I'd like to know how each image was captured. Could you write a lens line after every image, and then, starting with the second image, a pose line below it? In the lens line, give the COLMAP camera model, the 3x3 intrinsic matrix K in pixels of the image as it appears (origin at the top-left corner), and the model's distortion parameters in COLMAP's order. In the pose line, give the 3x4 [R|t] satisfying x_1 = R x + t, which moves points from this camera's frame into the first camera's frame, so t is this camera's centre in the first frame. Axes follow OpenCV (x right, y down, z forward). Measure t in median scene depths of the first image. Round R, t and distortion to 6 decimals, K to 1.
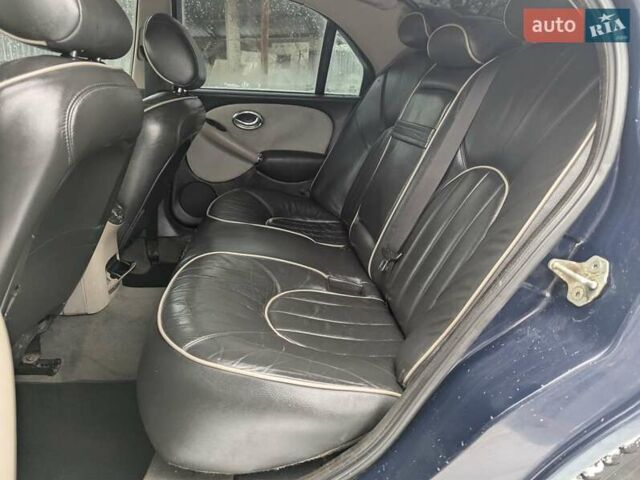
lens RADIAL K [[452.9, 0, 325.2], [0, 452.9, 244.7], [0, 0, 1]] dist [0.055512, -0.035415]
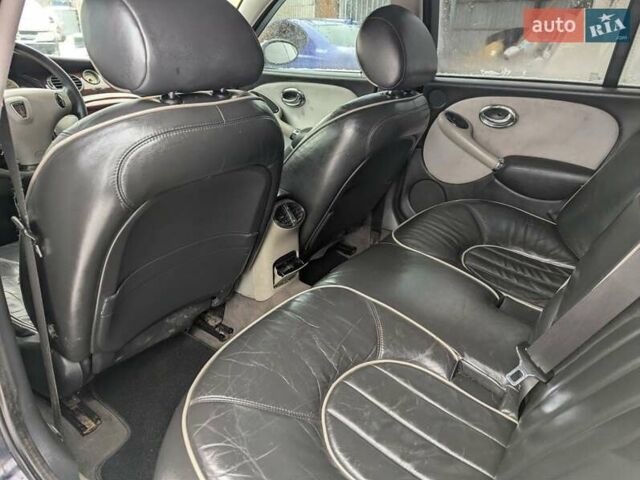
lens RADIAL K [[452.9, 0, 335.3], [0, 452.9, 245.3], [0, 0, 1]] dist [0.055512, -0.035415]
pose [[0.747229, 0.258407, -0.612269, 0.230028], [-0.194892, 0.966006, 0.169850, -0.172869], [0.635347, -0.007591, 0.772190, 0.230584]]
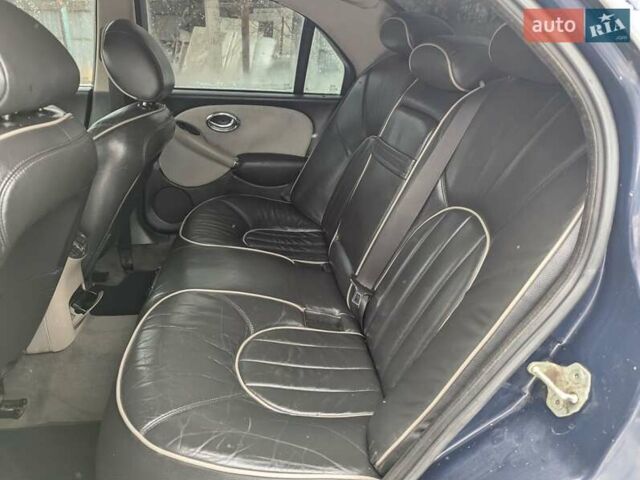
lens RADIAL K [[452.9, 0, 325.0], [0, 452.9, 243.6], [0, 0, 1]] dist [0.055512, -0.035415]
pose [[0.999690, -0.008526, 0.023375, 0.023730], [0.006730, 0.997093, 0.075891, -0.120706], [-0.023954, -0.075710, 0.996842, 0.041811]]
